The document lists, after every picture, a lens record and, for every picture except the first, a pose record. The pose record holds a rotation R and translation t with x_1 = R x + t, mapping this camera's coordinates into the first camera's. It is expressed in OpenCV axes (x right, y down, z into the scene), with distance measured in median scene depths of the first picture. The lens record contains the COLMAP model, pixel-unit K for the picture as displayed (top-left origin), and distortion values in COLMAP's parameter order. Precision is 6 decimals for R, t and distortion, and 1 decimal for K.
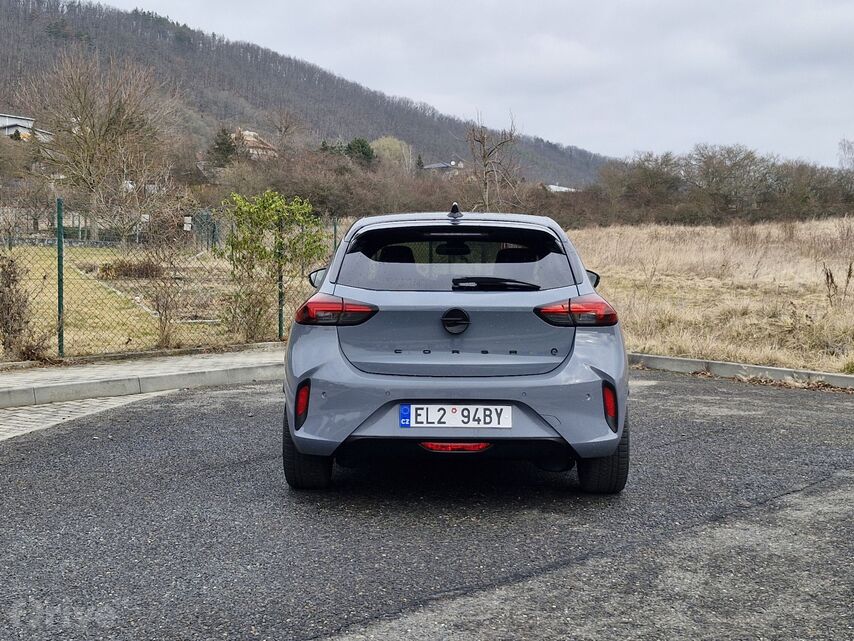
lens RADIAL K [[1112.6, 0, 427.0], [0, 1112.6, 320.5], [0, 0, 1]] dist [0.194291, -0.416219]
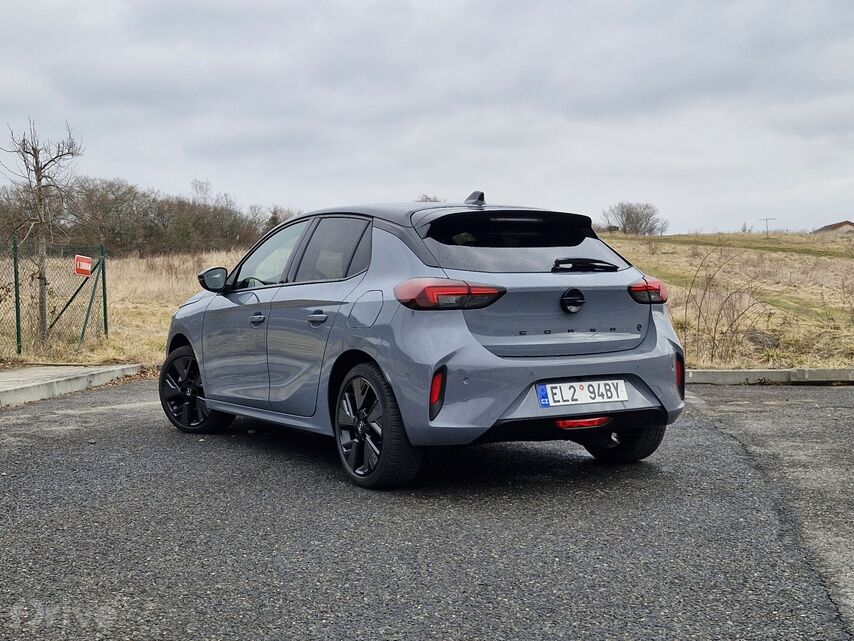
lens RADIAL K [[1112.6, 0, 427.0], [0, 1112.6, 320.5], [0, 0, 1]] dist [0.194291, -0.416219]
pose [[0.858125, -0.034442, 0.512285, -0.613146], [0.049826, 0.998624, -0.016324, 0.028962], [-0.511018, 0.039534, 0.858660, 0.189638]]
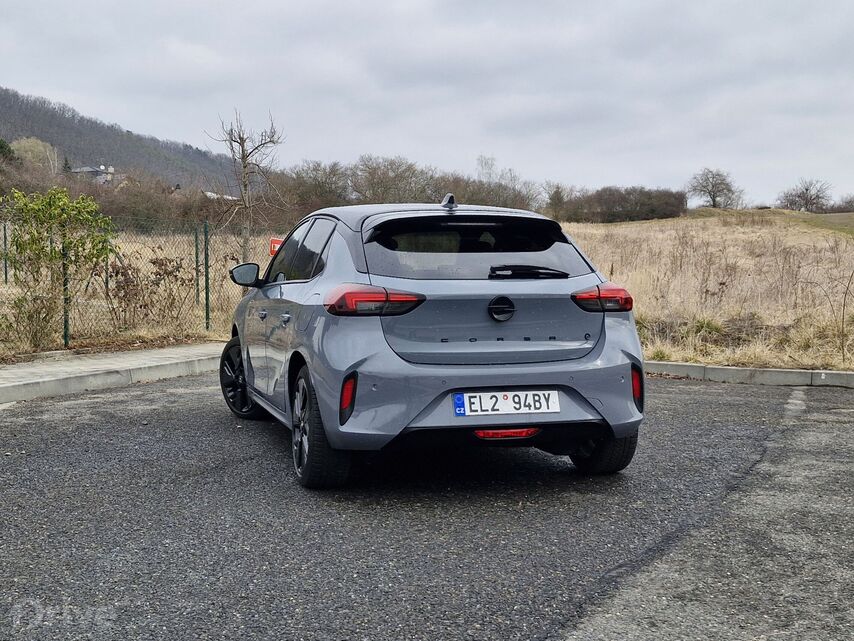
lens RADIAL K [[1112.6, 0, 427.0], [0, 1112.6, 320.5], [0, 0, 1]] dist [0.194291, -0.416219]
pose [[0.956817, -0.022739, 0.289799, -0.328895], [0.024737, 0.999689, -0.003232, 0.013000], [-0.289635, 0.010261, 0.957082, 0.059672]]
